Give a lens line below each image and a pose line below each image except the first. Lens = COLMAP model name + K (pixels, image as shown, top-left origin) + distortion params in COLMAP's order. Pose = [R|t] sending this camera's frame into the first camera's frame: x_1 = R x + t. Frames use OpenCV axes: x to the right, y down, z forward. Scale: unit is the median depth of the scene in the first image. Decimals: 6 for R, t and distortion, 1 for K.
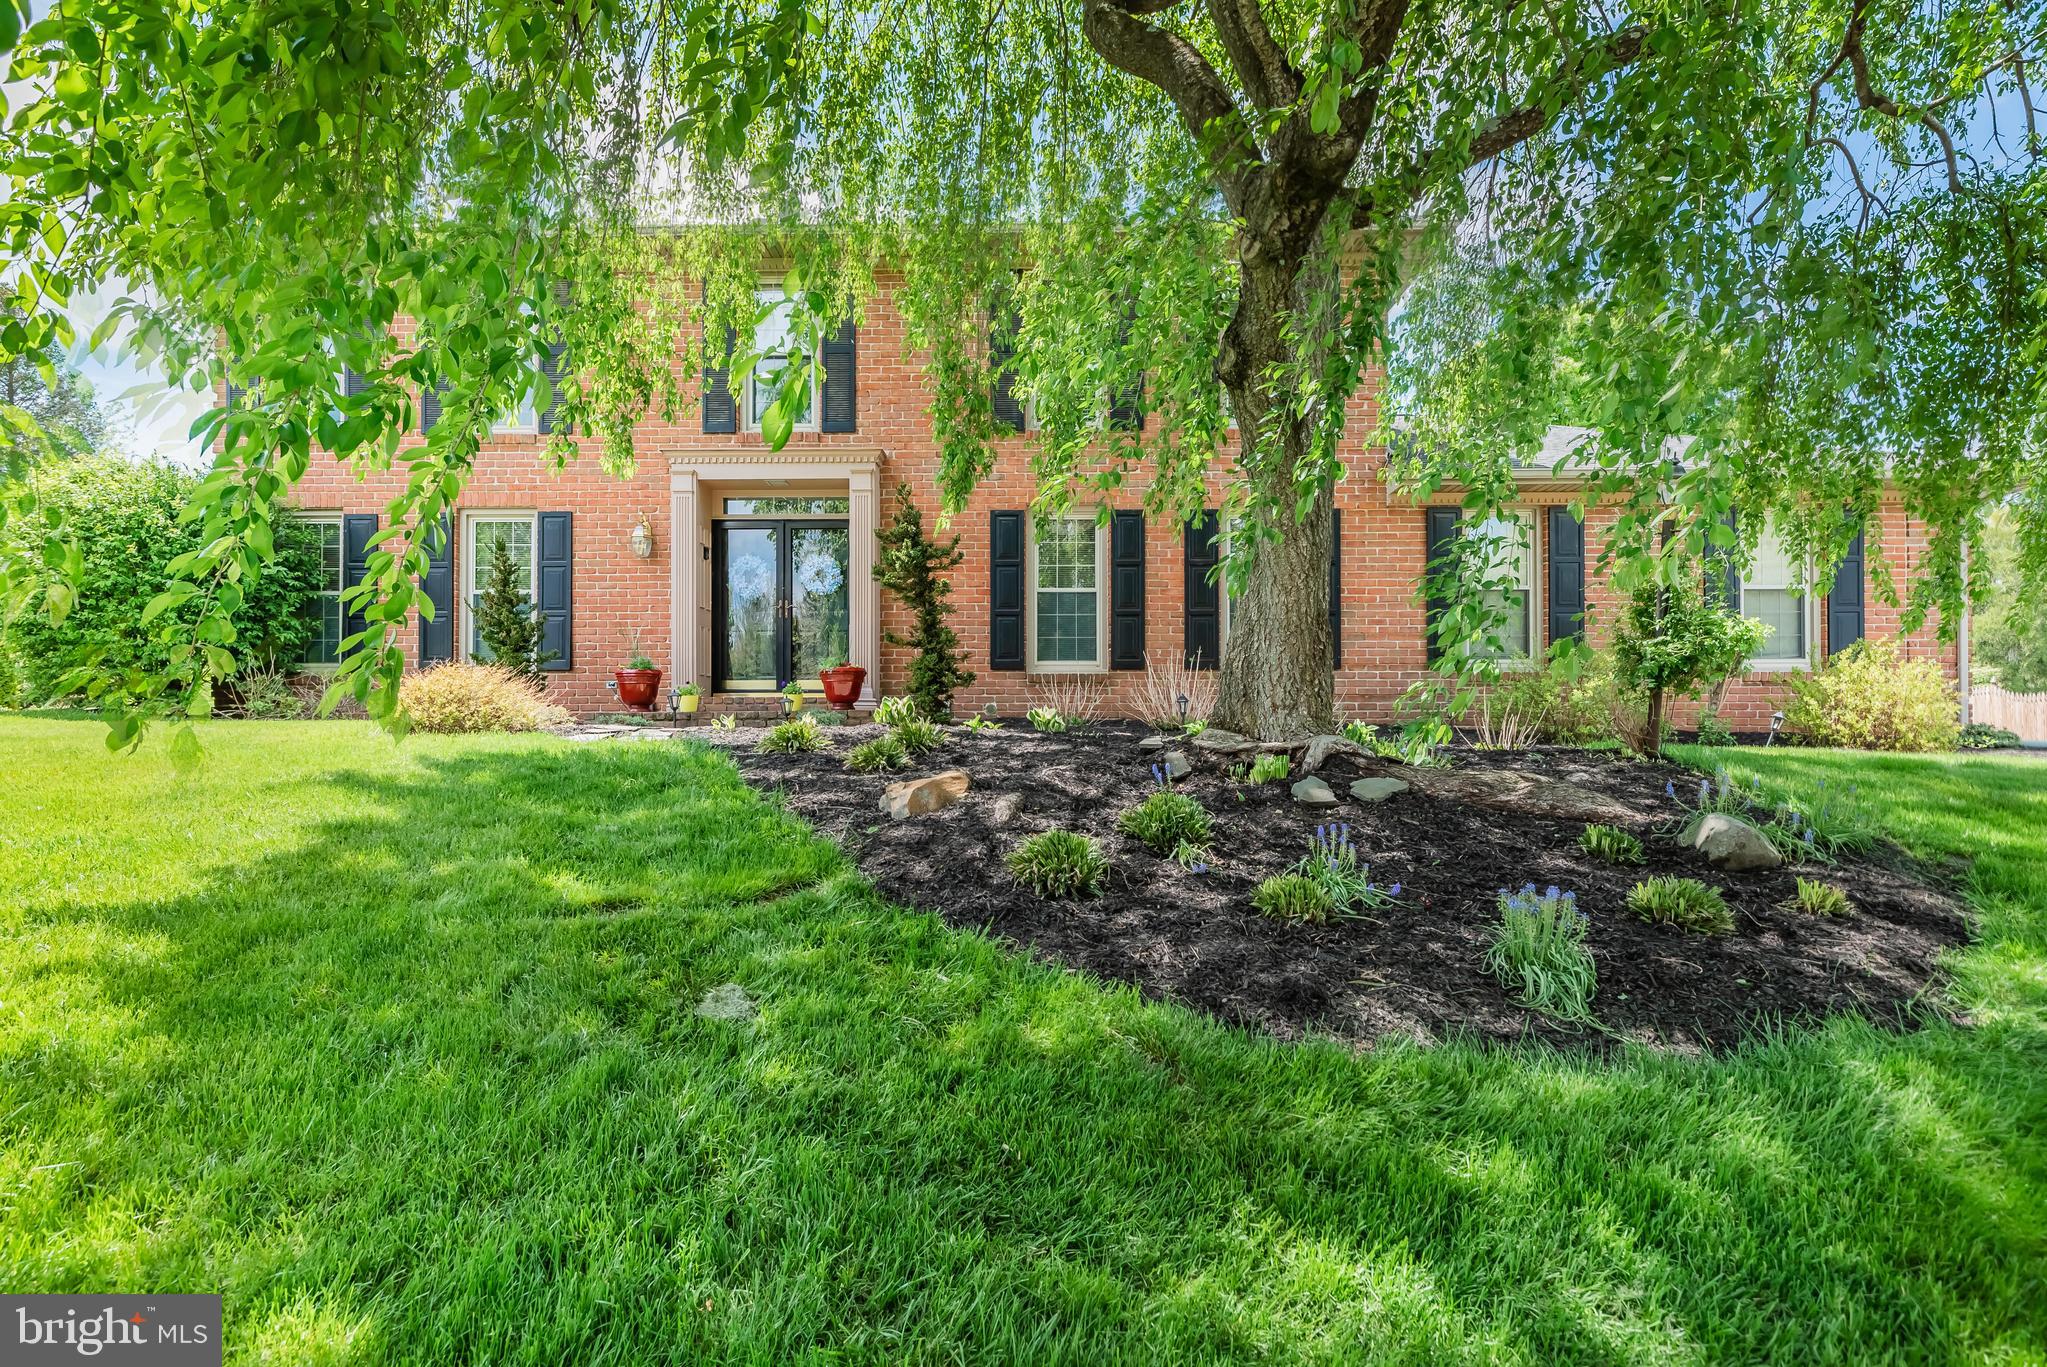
lens RADIAL K [[1085.5, 0, 1034.2], [0, 1085.5, 691.5], [0, 0, 1]] dist [-0.006908, -0.000367]
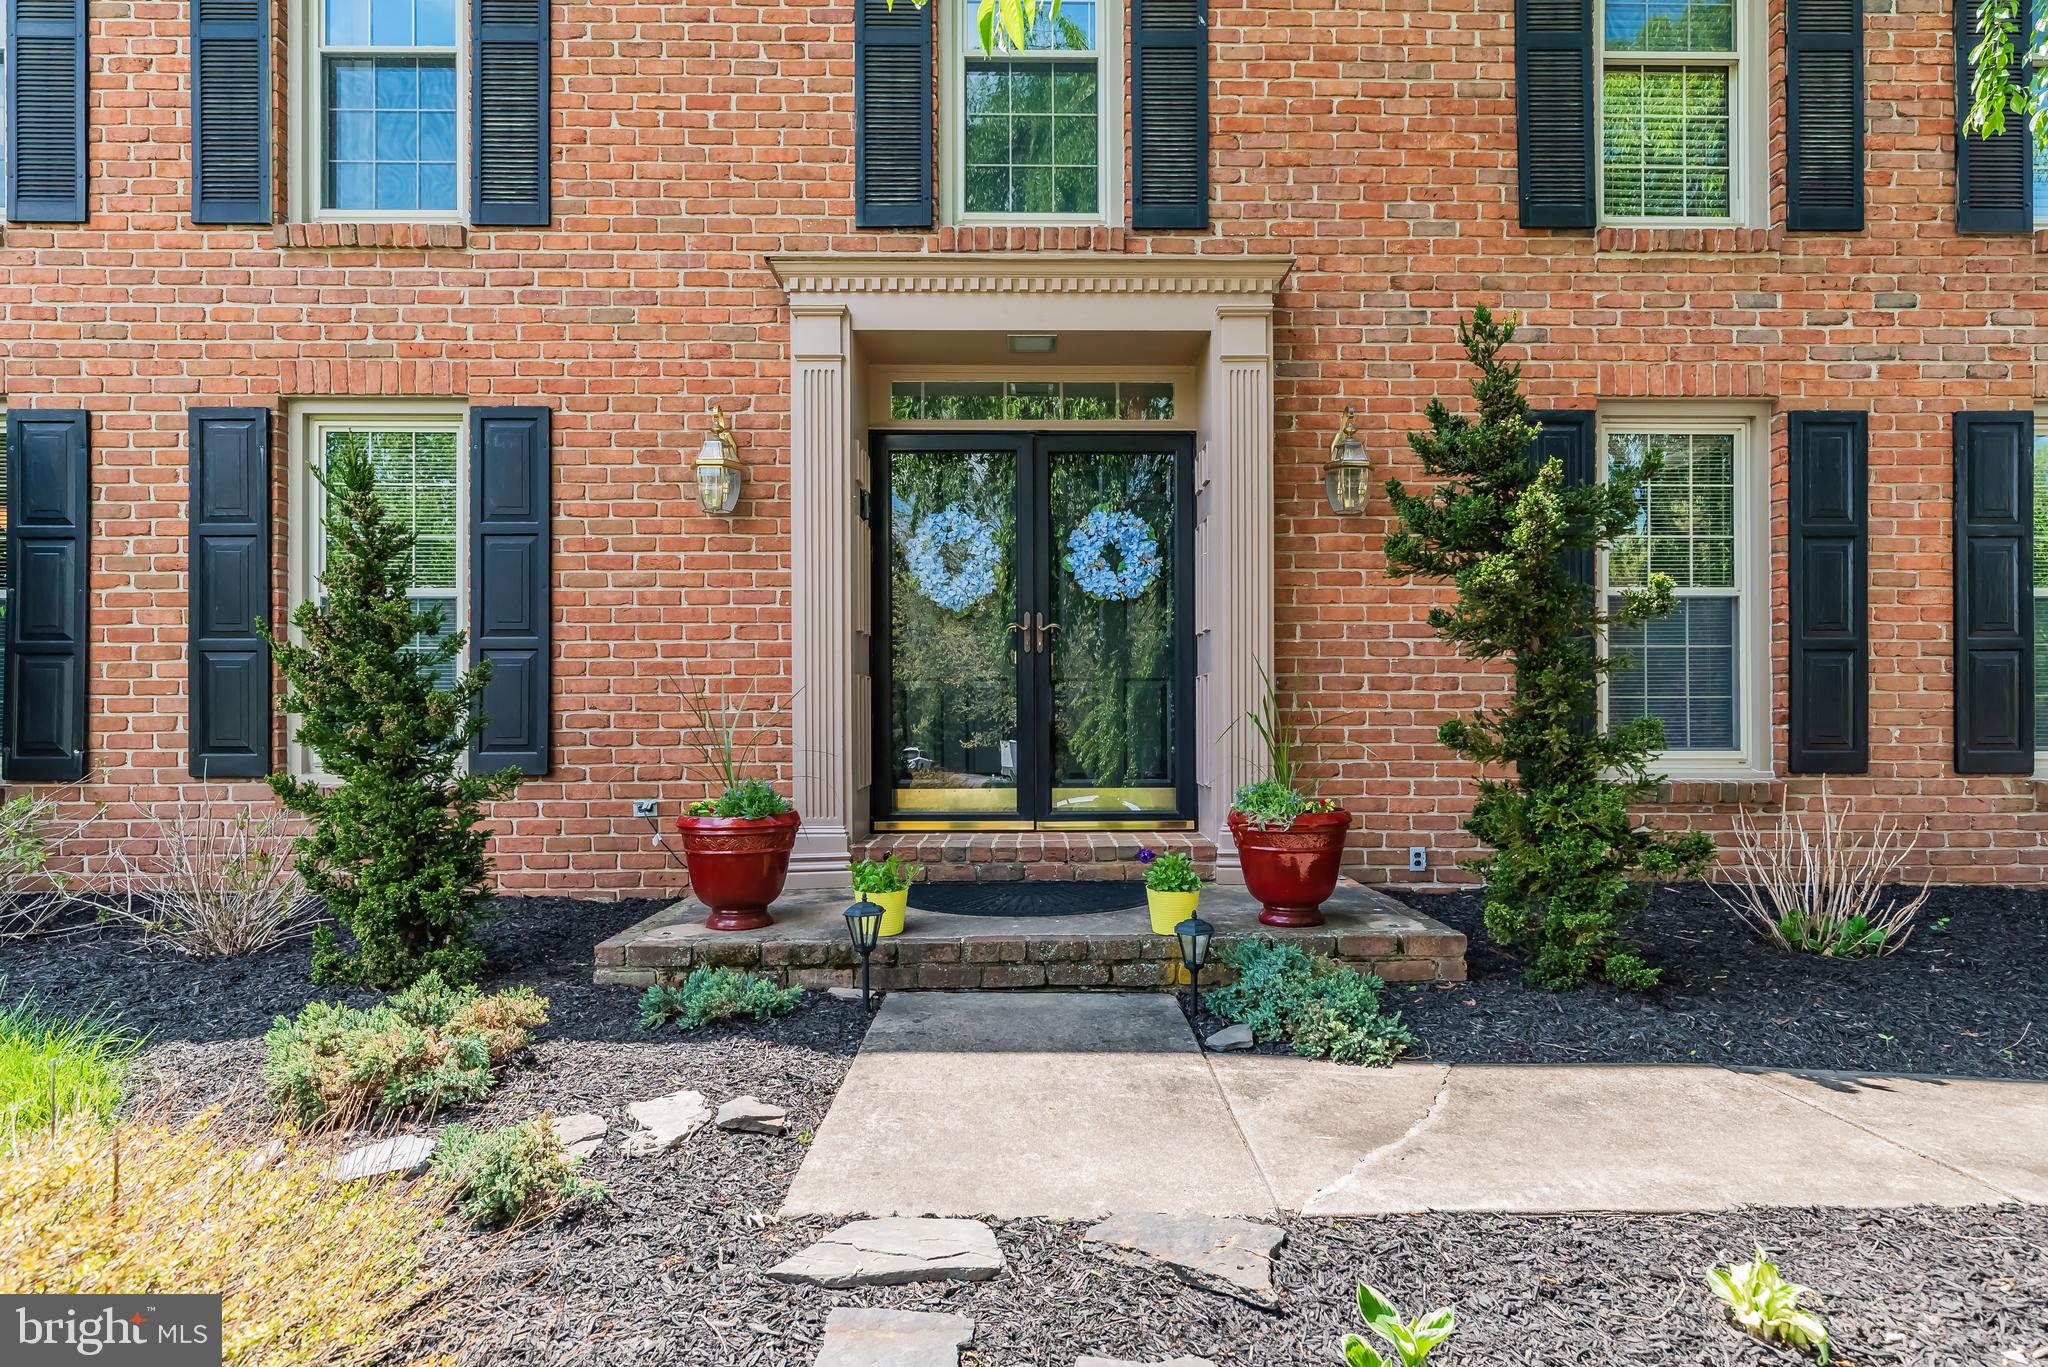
lens RADIAL K [[1030.7, 0, 1010.5], [0, 1030.7, 674.2], [0, 0, 1]] dist [-0.000314, -0.000359]
pose [[0.999579, -0.000562, 0.029011, -0.256639], [0.000121, 0.999885, 0.015197, -0.066539], [-0.029017, -0.015187, 0.999464, 0.585665]]
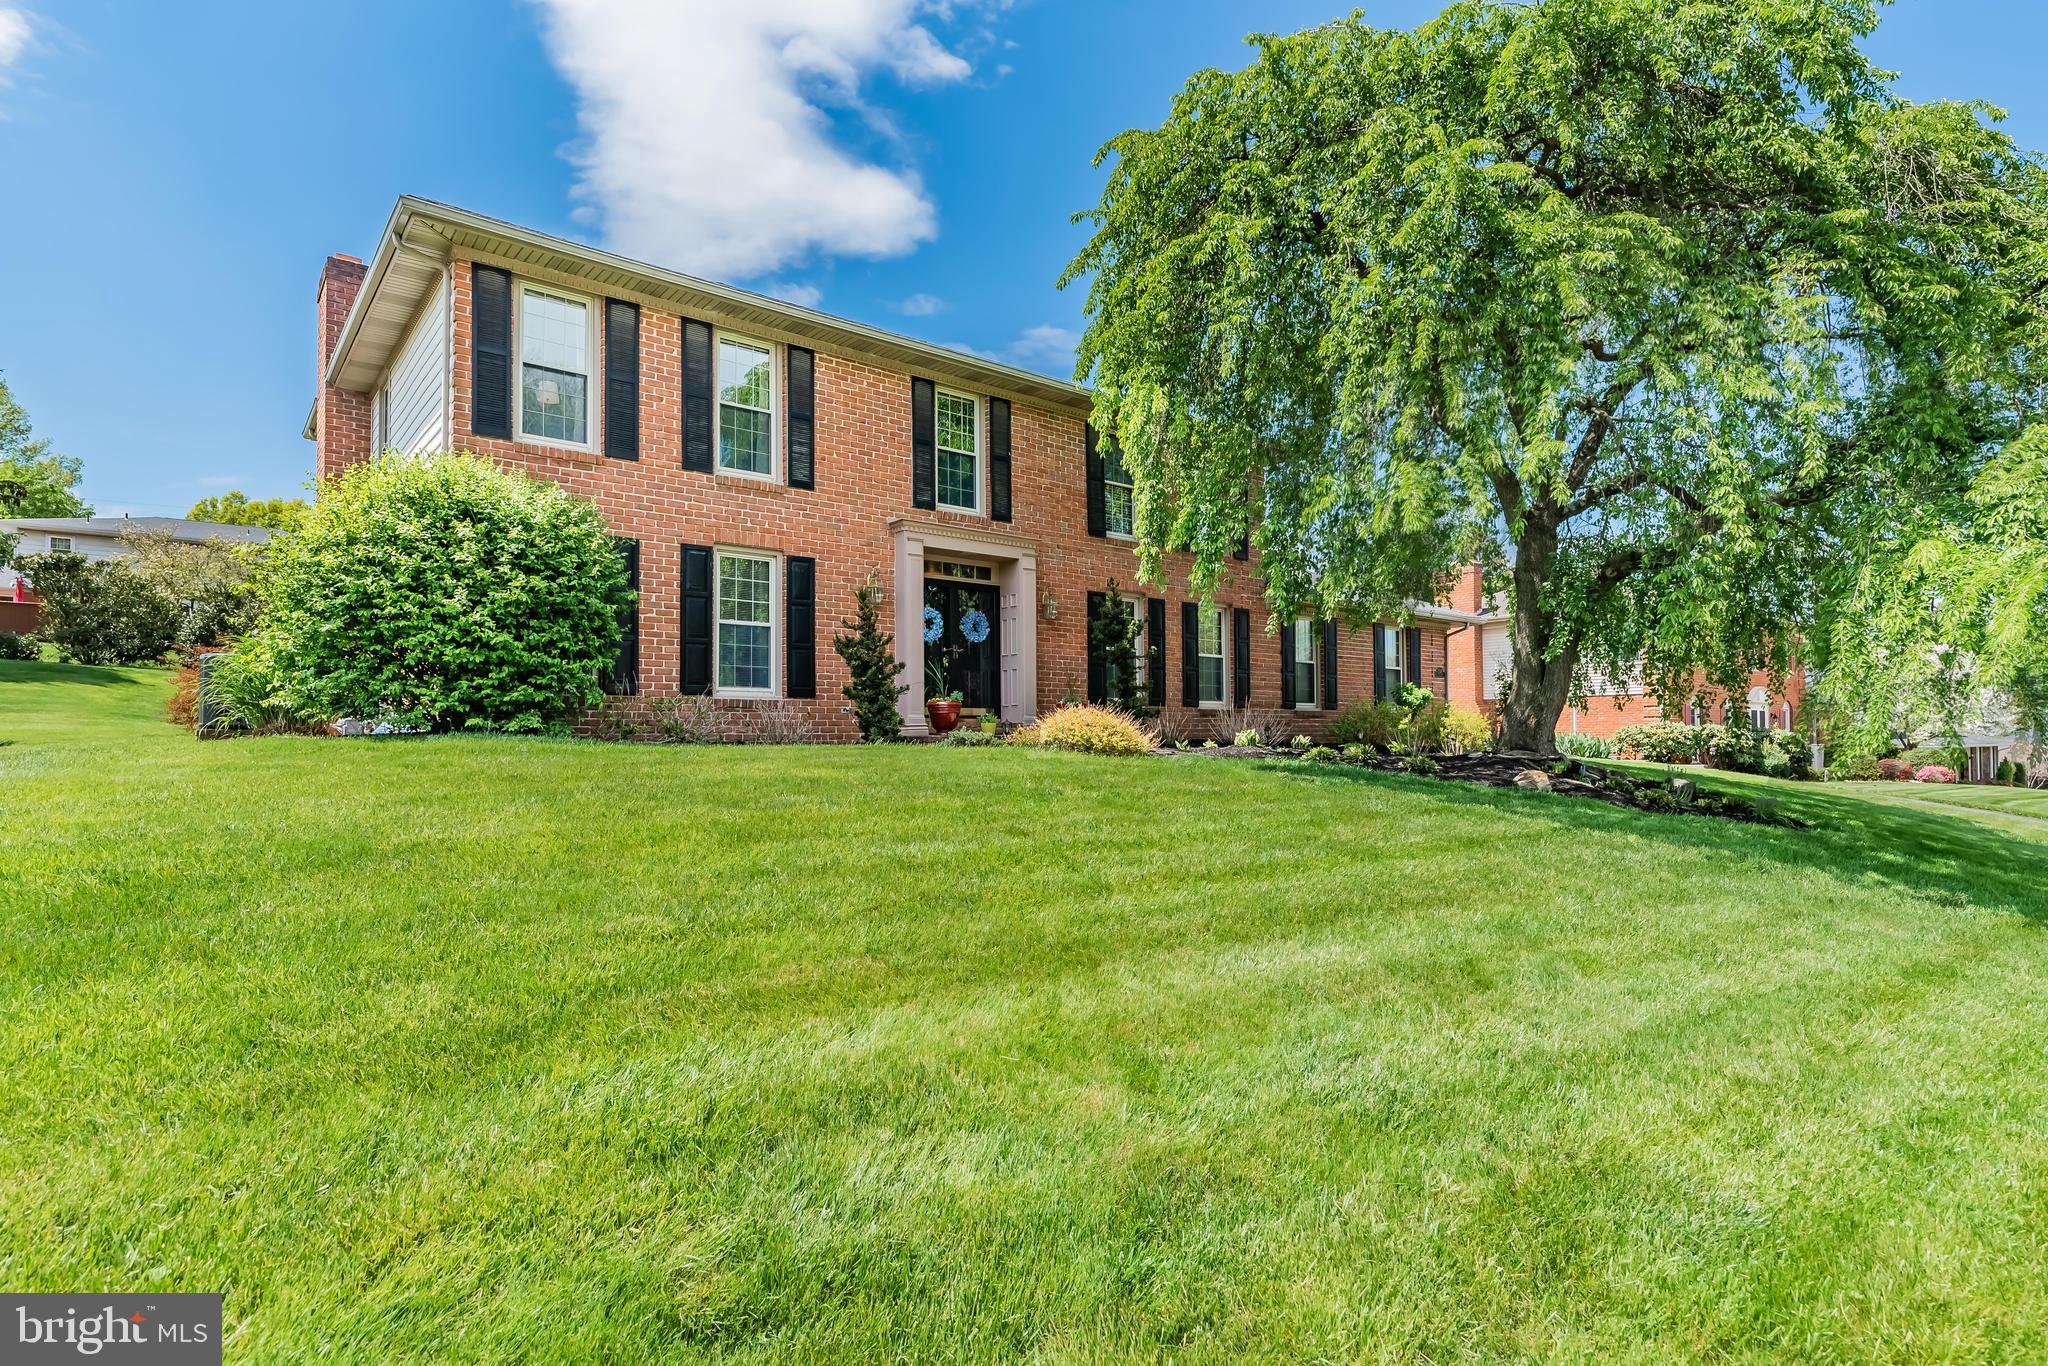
lens RADIAL K [[1030.7, 0, 1016.9], [0, 1030.7, 699.6], [0, 0, 1]] dist [-0.000314, -0.000359]
pose [[0.776104, 0.022394, 0.630208, -0.936489], [-0.014119, 0.999736, -0.018137, -0.001488], [-0.630447, 0.005179, 0.776215, 0.030485]]
